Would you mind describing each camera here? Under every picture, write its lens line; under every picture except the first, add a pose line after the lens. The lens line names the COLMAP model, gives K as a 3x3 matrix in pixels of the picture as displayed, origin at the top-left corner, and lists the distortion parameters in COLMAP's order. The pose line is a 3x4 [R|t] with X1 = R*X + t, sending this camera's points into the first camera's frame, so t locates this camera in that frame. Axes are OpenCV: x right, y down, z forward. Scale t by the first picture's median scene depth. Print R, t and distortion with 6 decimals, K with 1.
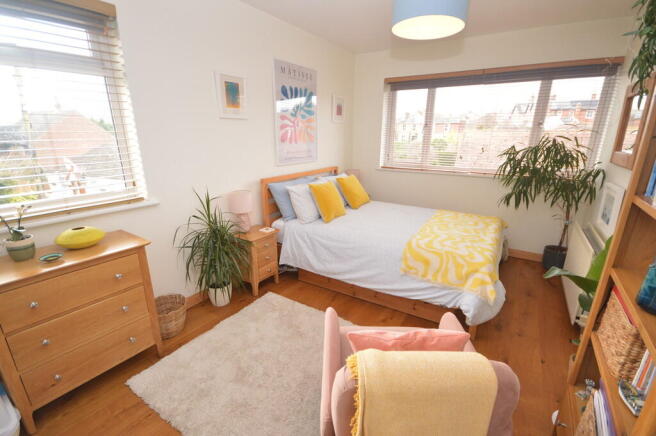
lens RADIAL K [[293.4, 0, 328.0], [0, 293.4, 218.0], [0, 0, 1]] dist [0.010570, -0.009904]
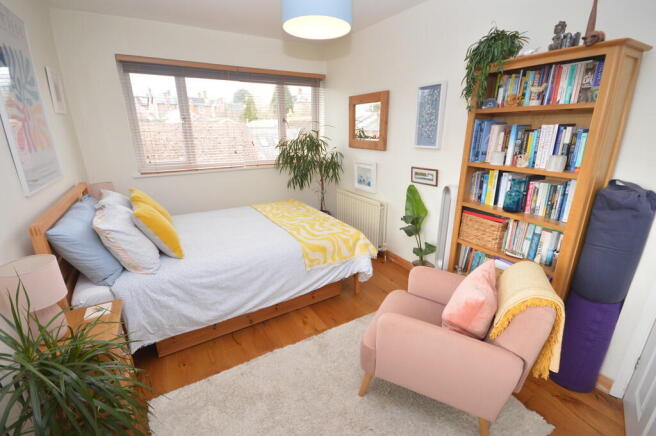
lens RADIAL K [[293.4, 0, 328.0], [0, 293.4, 218.0], [0, 0, 1]] dist [0.010570, -0.009904]
pose [[0.455539, -0.271310, 0.847865, -0.448477], [0.249326, 0.953193, 0.171057, -0.116348], [-0.854588, 0.133471, 0.501861, 0.347239]]
